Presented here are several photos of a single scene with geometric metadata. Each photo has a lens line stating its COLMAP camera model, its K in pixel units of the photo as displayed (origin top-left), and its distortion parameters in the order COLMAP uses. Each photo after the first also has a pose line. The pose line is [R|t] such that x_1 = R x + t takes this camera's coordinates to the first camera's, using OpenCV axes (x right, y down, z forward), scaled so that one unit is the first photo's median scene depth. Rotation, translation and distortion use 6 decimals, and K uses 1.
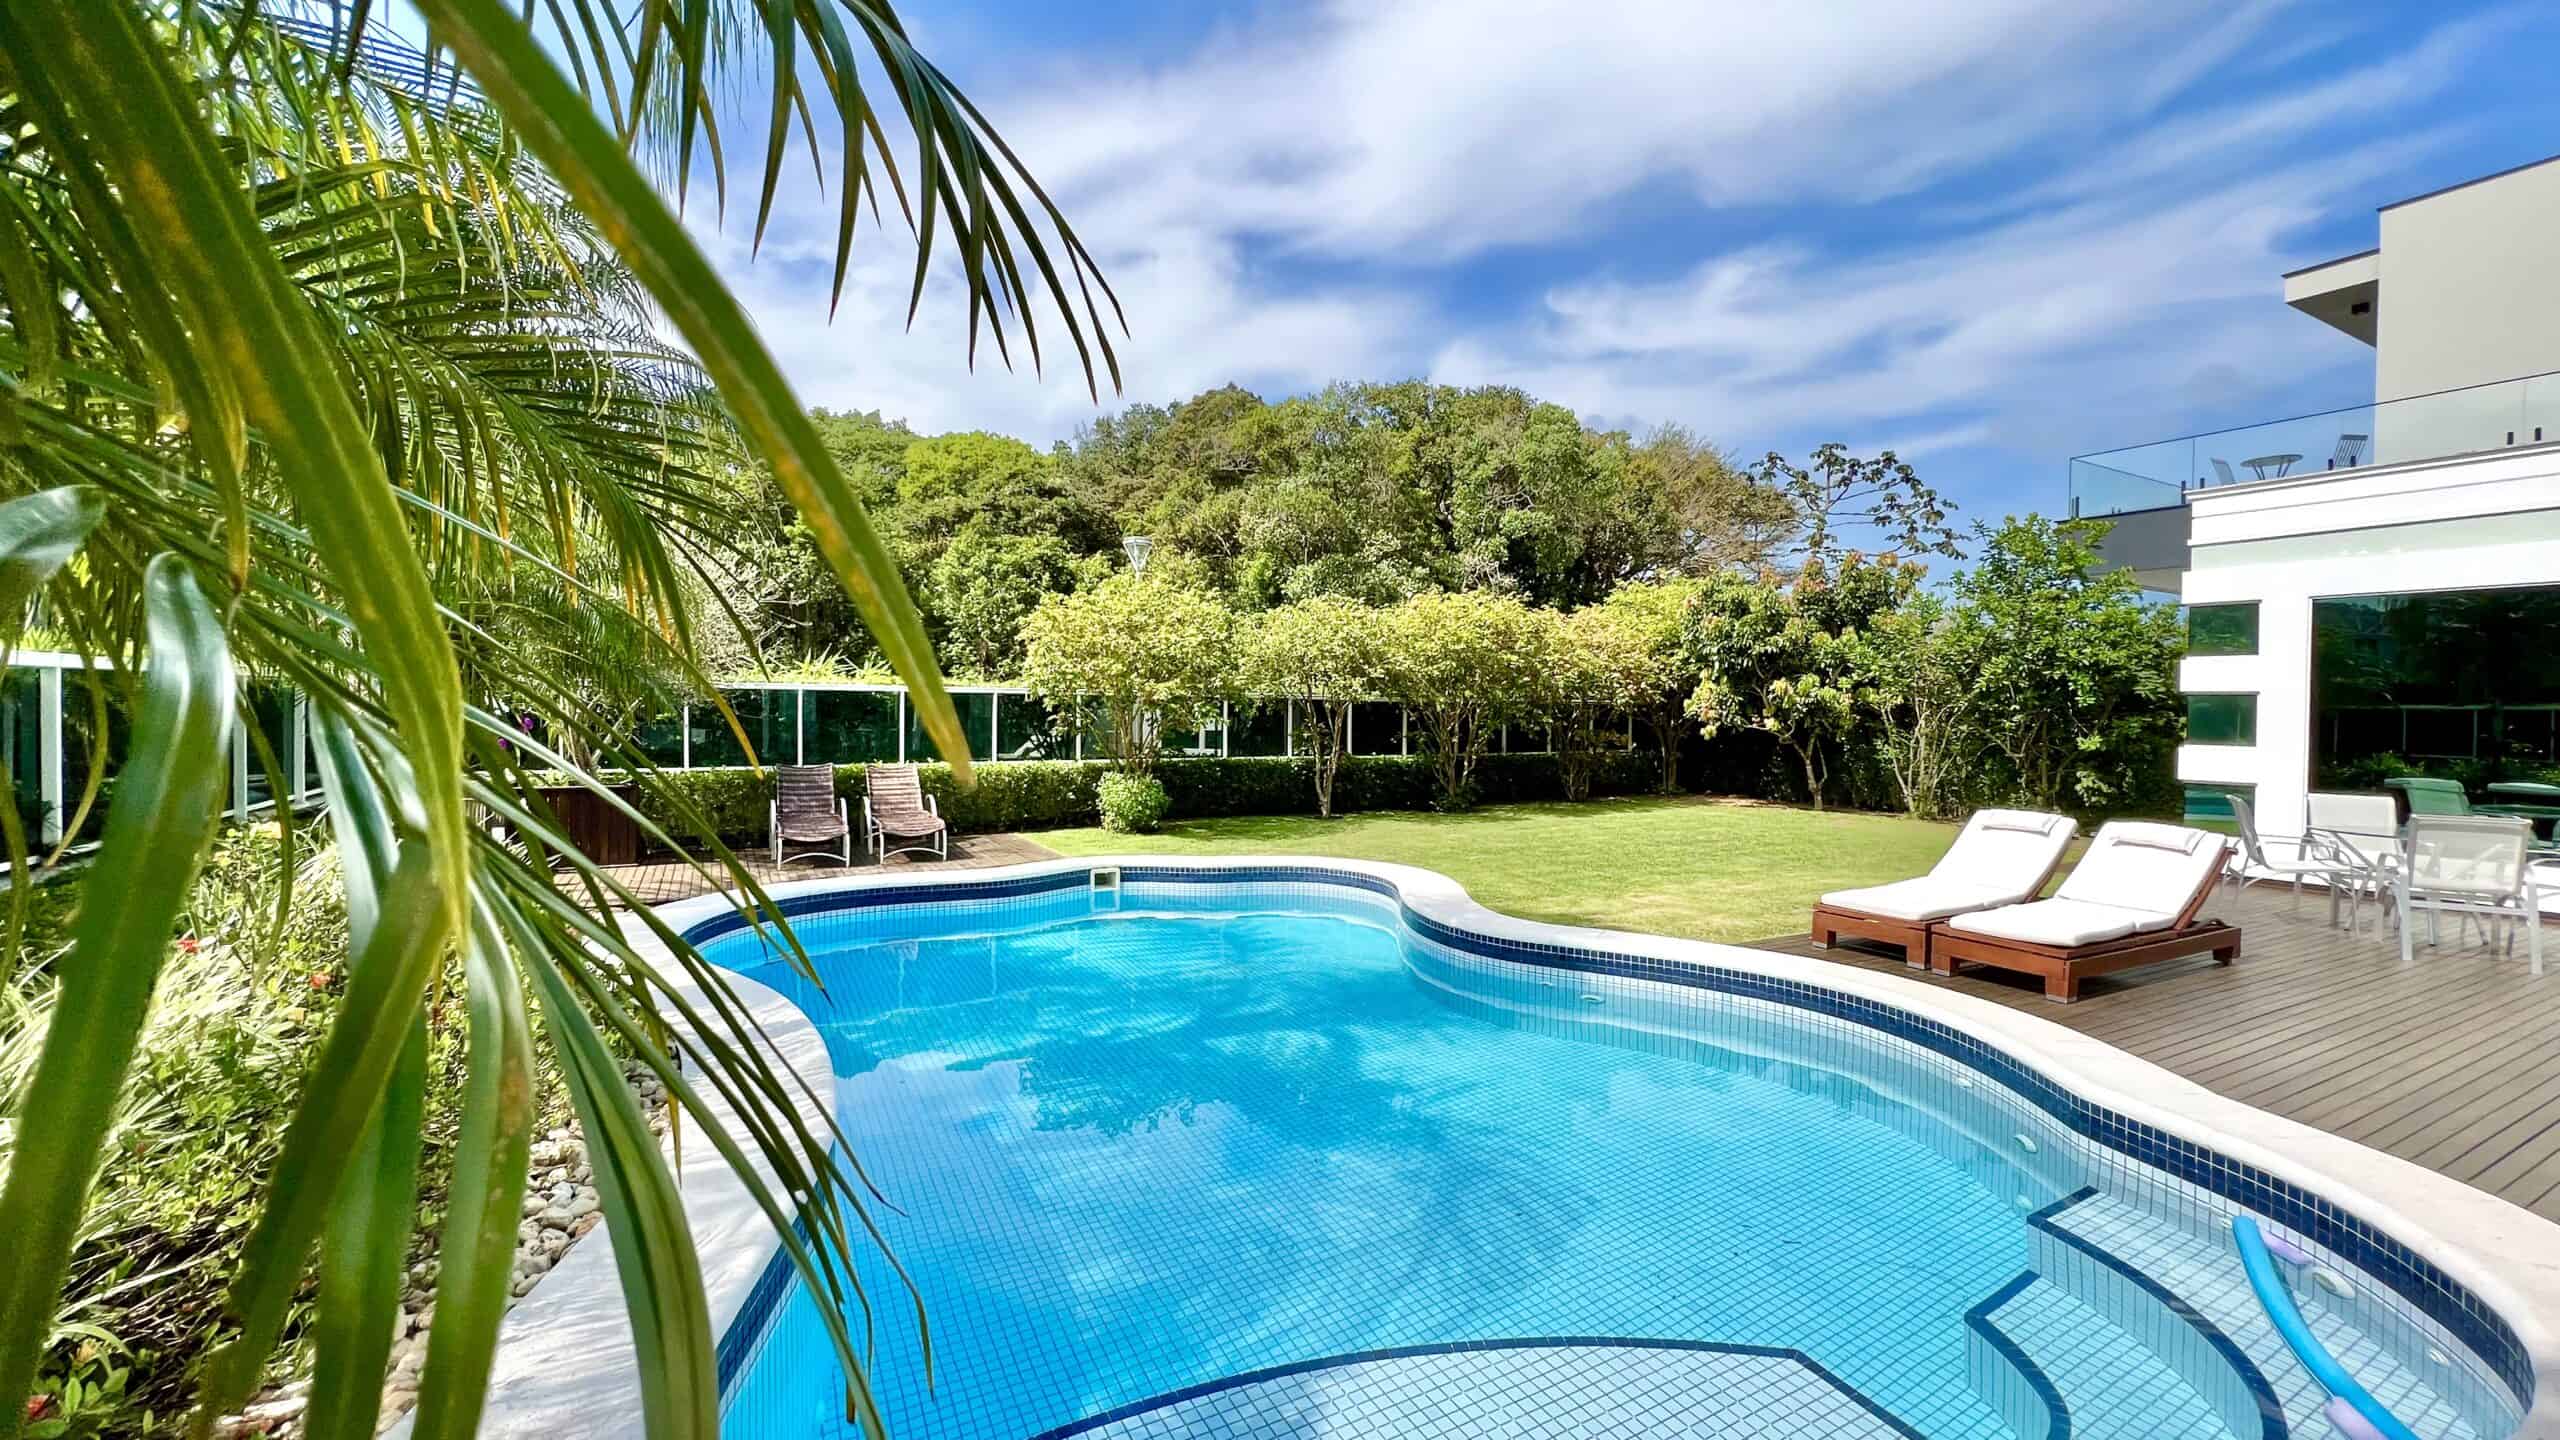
lens RADIAL K [[1026.7, 0, 1282.5], [0, 1026.7, 725.2], [0, 0, 1]] dist [-0.003006, -0.000026]
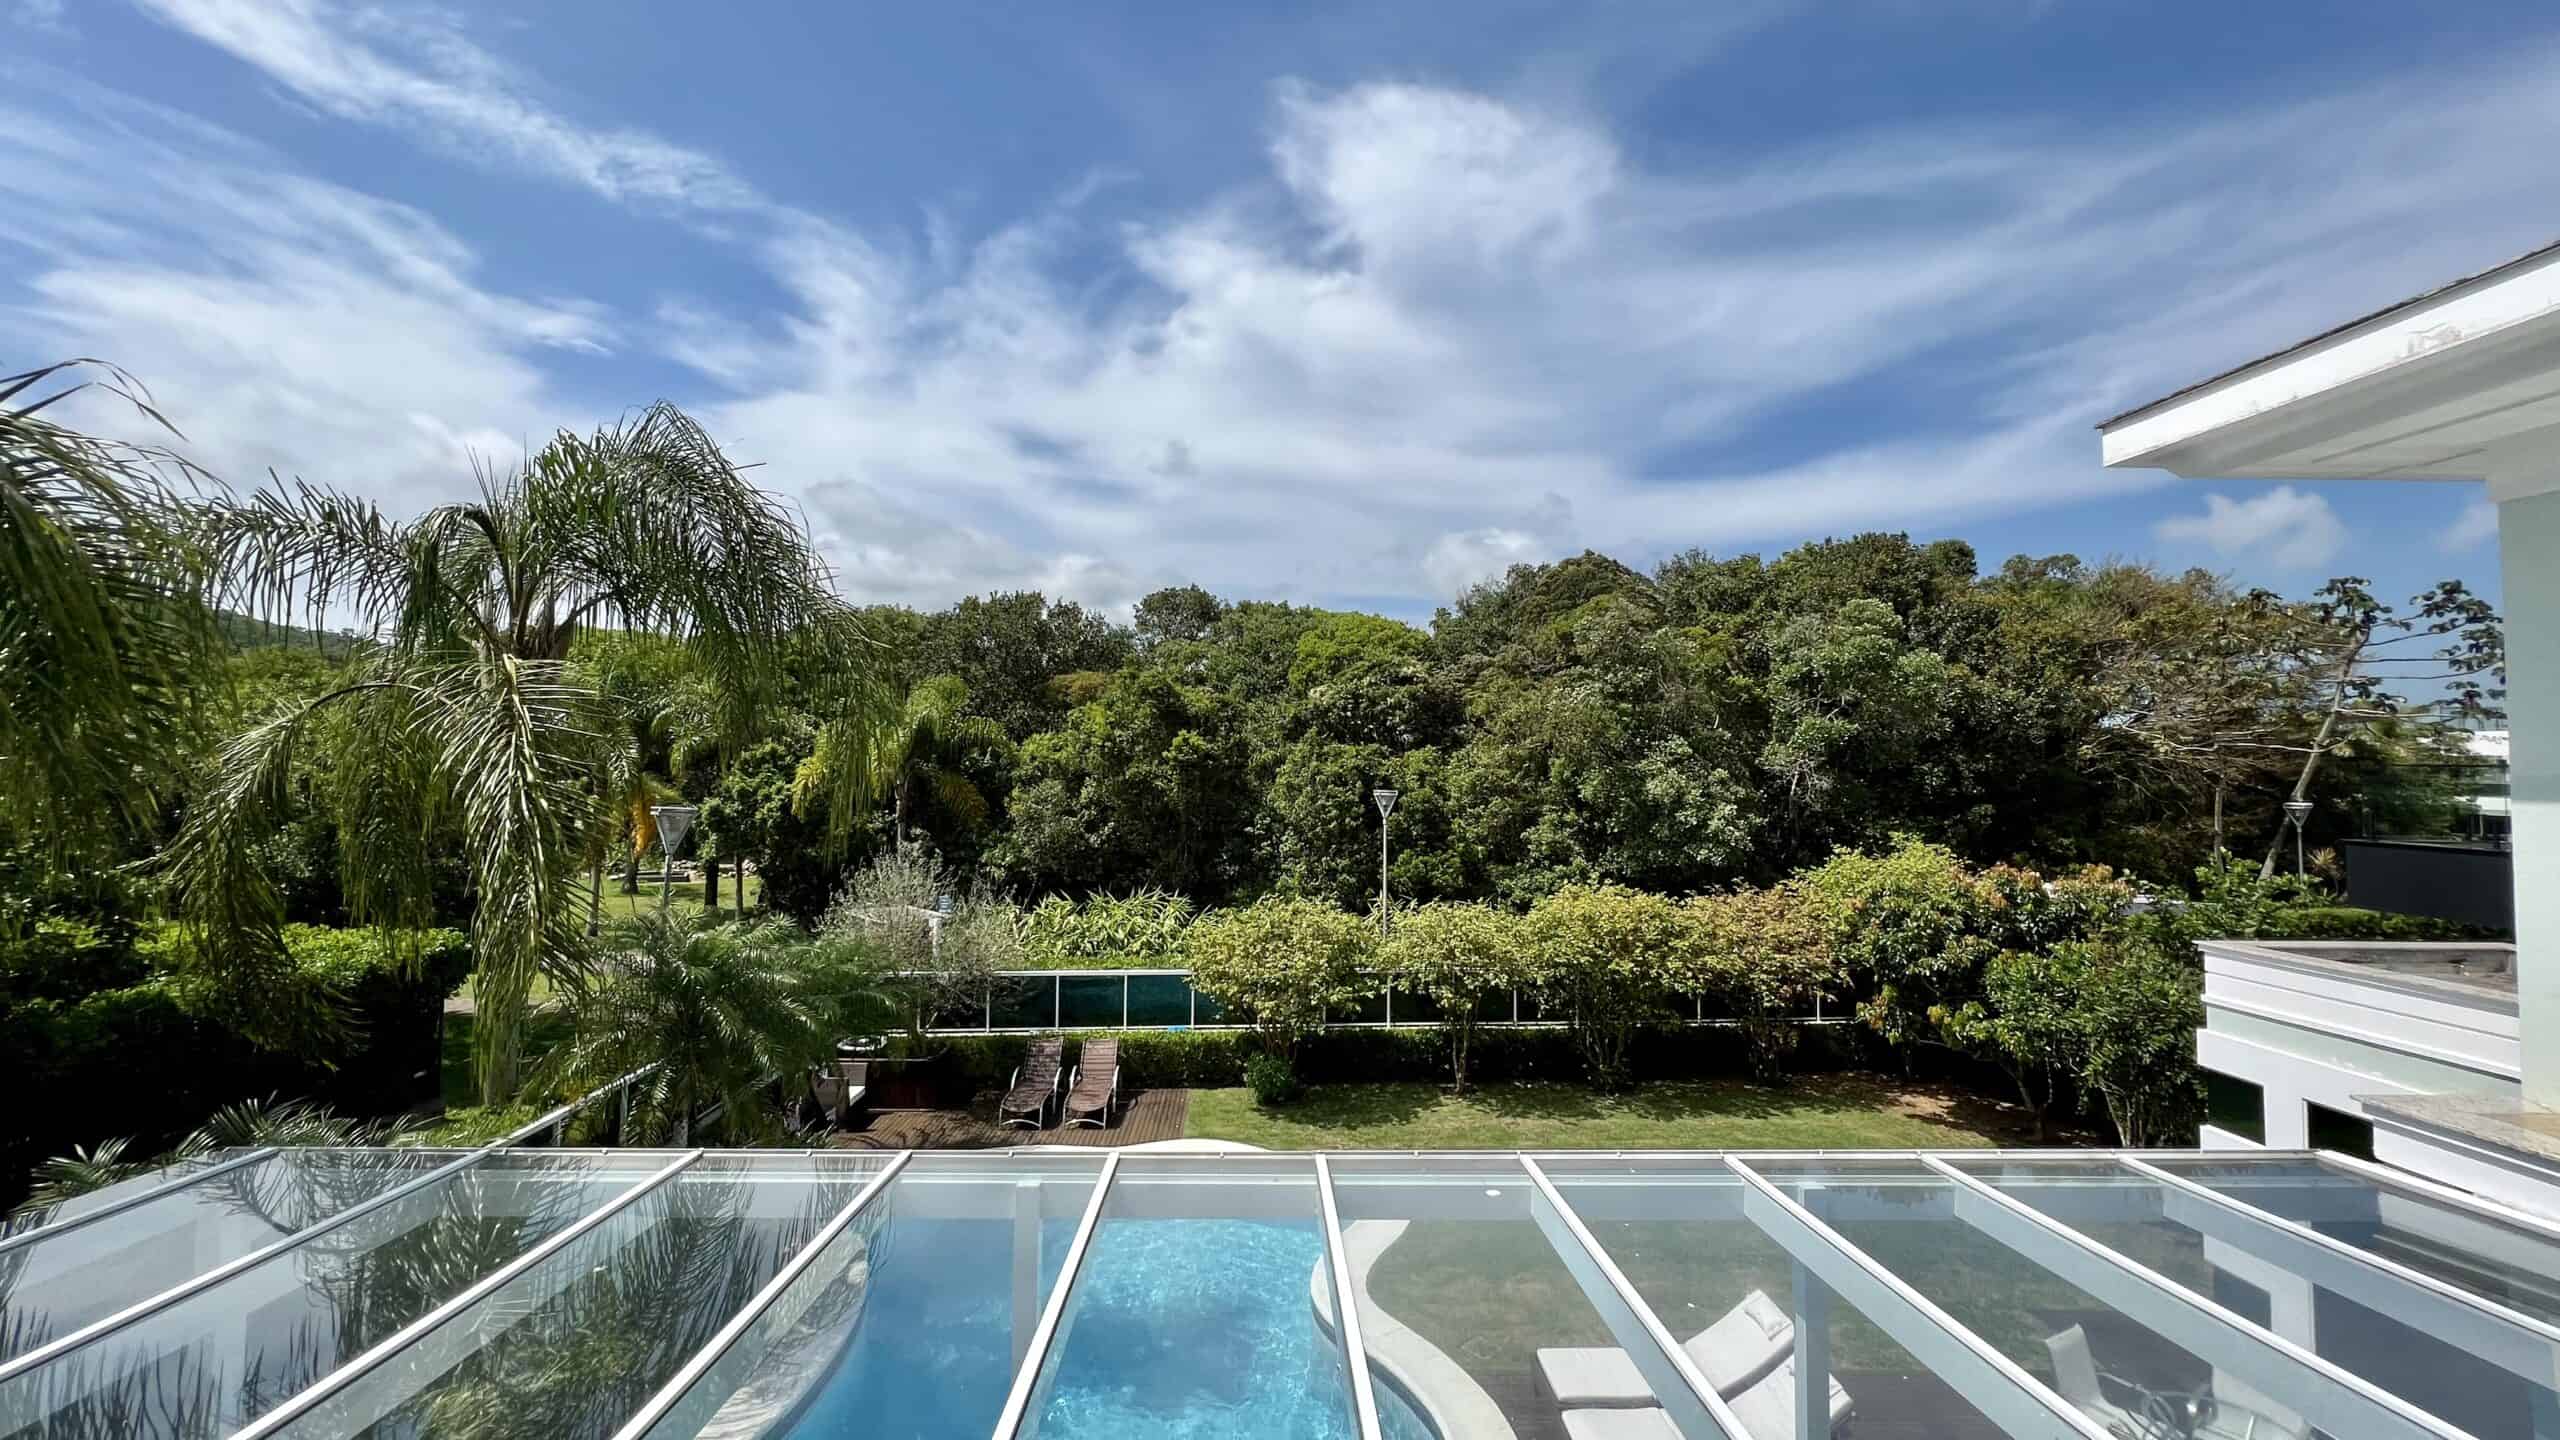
lens RADIAL K [[1026.7, 0, 1282.8], [0, 1026.7, 728.8], [0, 0, 1]] dist [-0.003006, -0.000026]
pose [[0.890249, -0.017666, -0.455132, 0.348659], [-0.011375, 0.998074, -0.060990, -0.213297], [0.455332, 0.059473, 0.888333, -0.120295]]
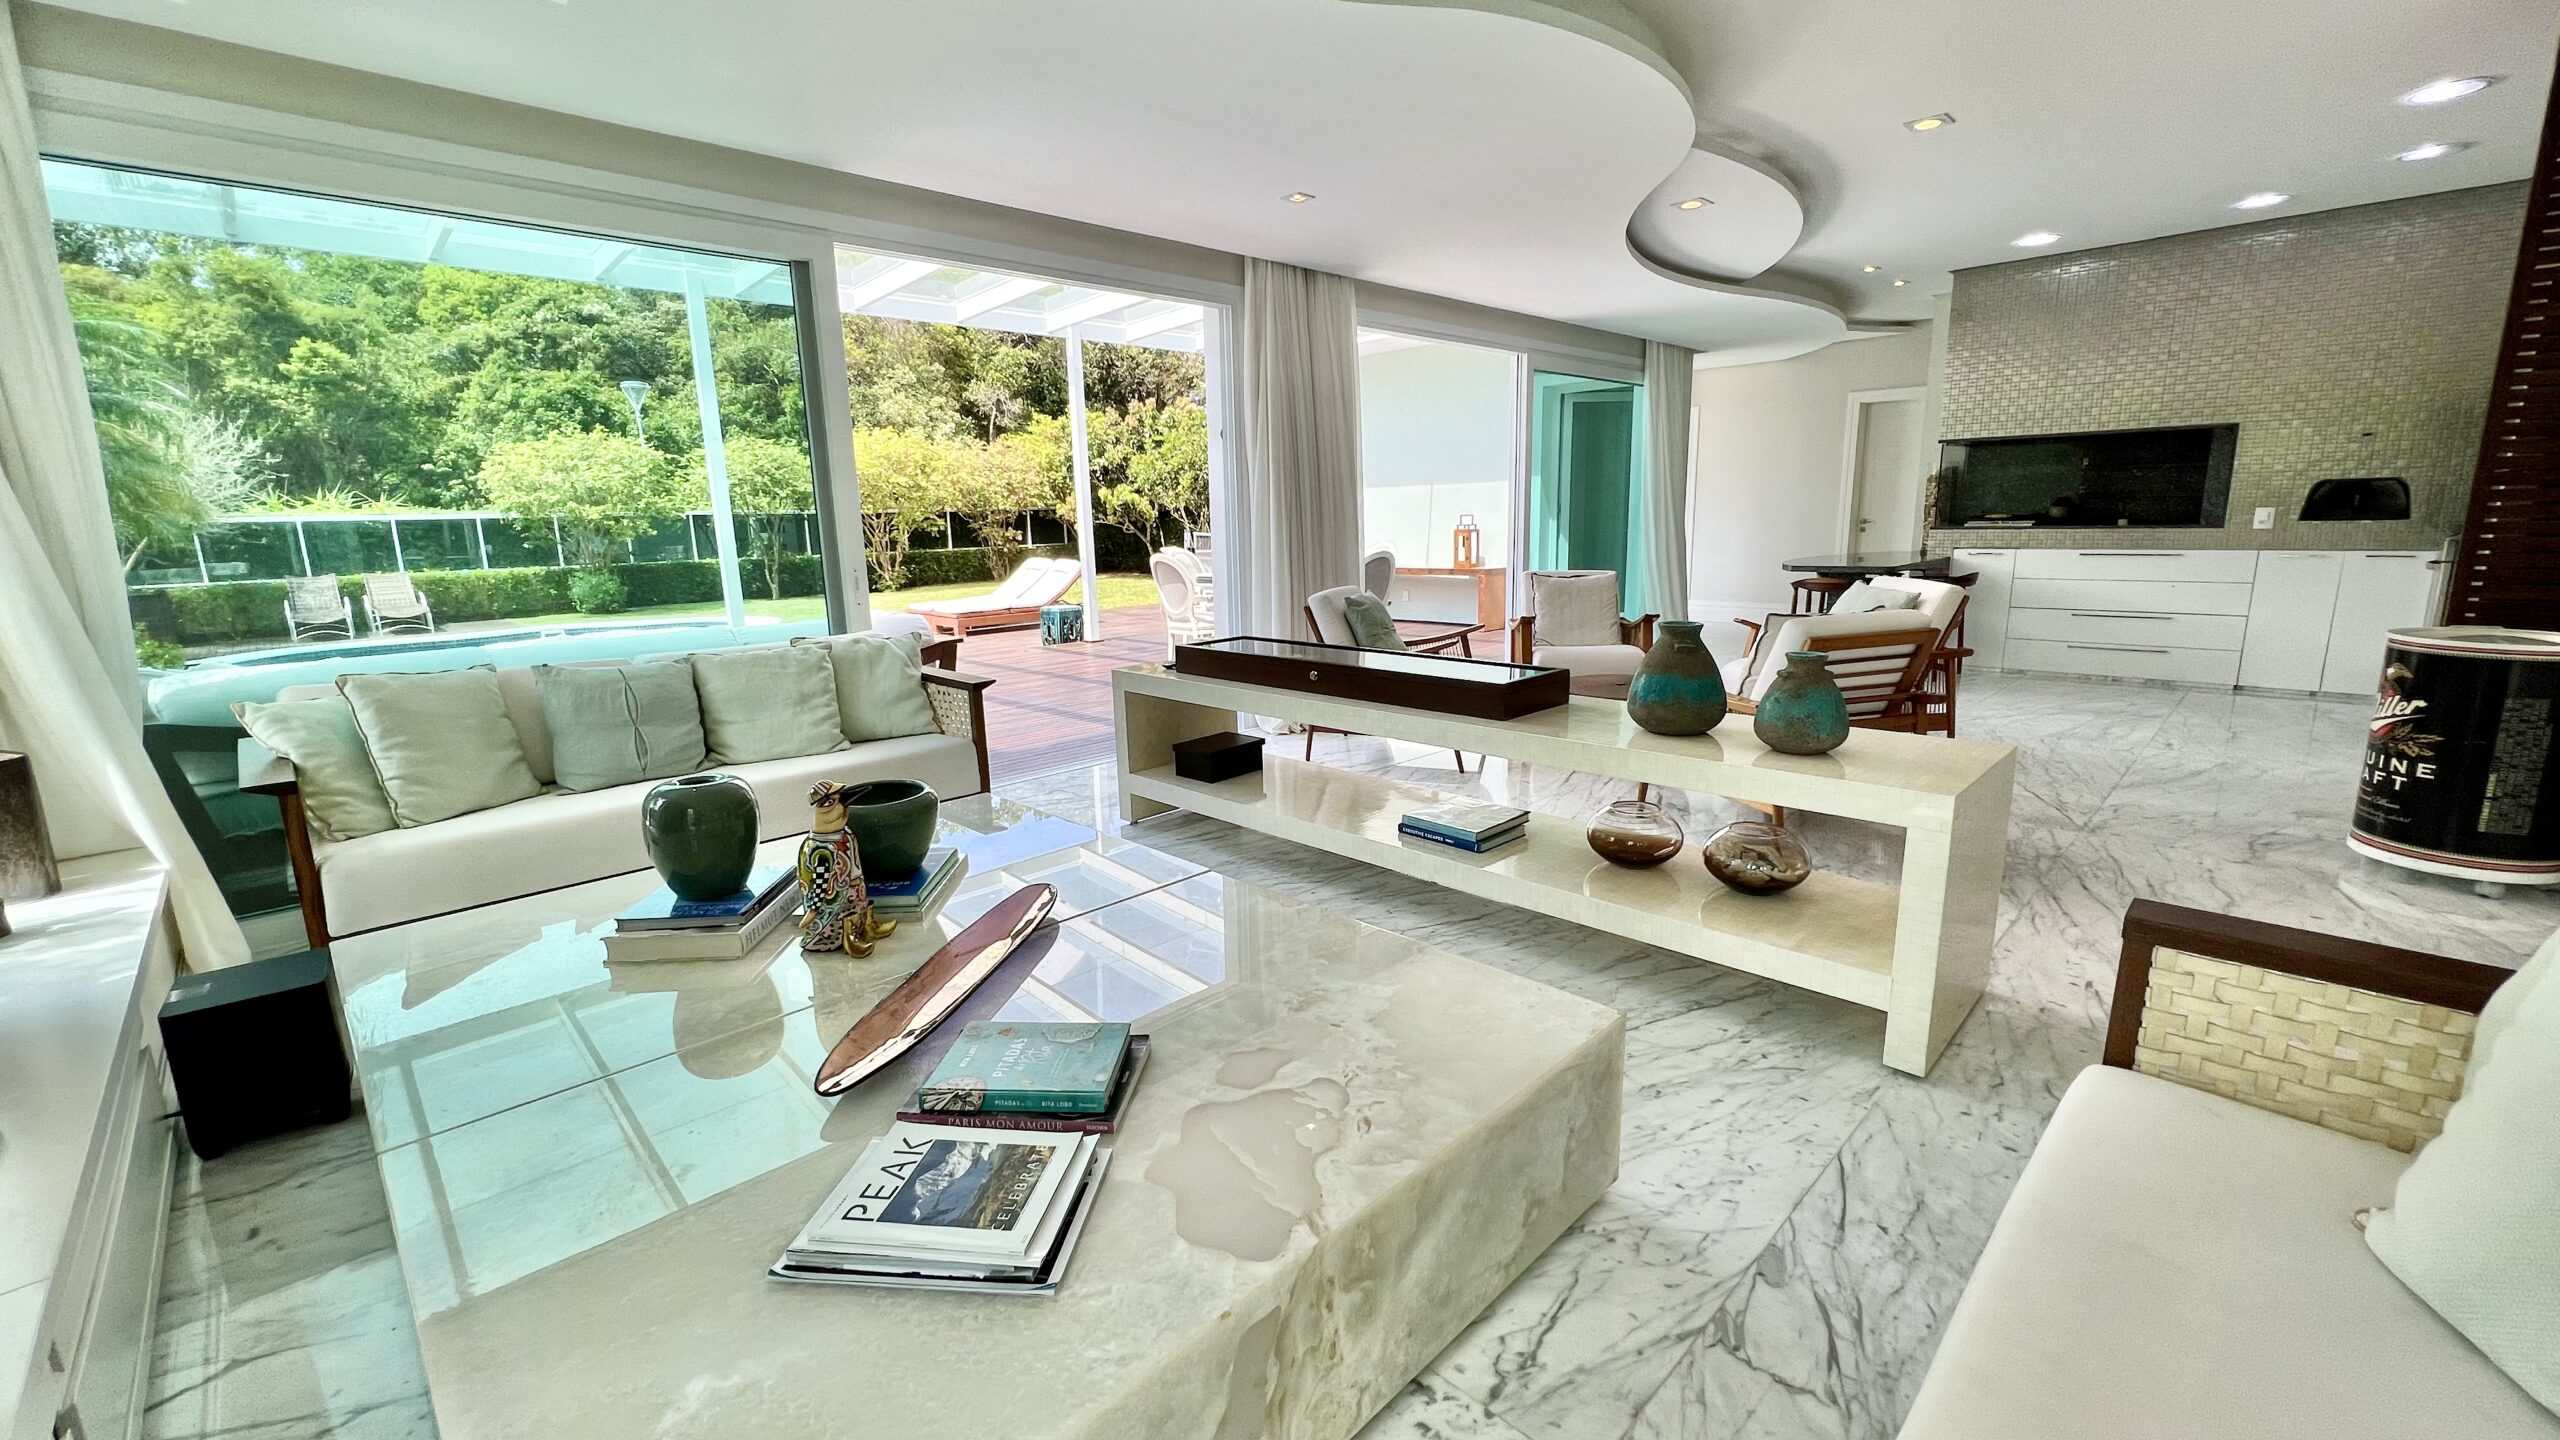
lens RADIAL K [[1029.4, 0, 1277.2], [0, 1029.4, 714.5], [0, 0, 1]] dist [-0.000692, 0.000054]
pose [[0.962813, -0.086983, 0.255782, 0.290478], [0.041904, 0.983376, 0.176681, 0.021723], [-0.266898, -0.159393, 0.950452, -0.484613]]
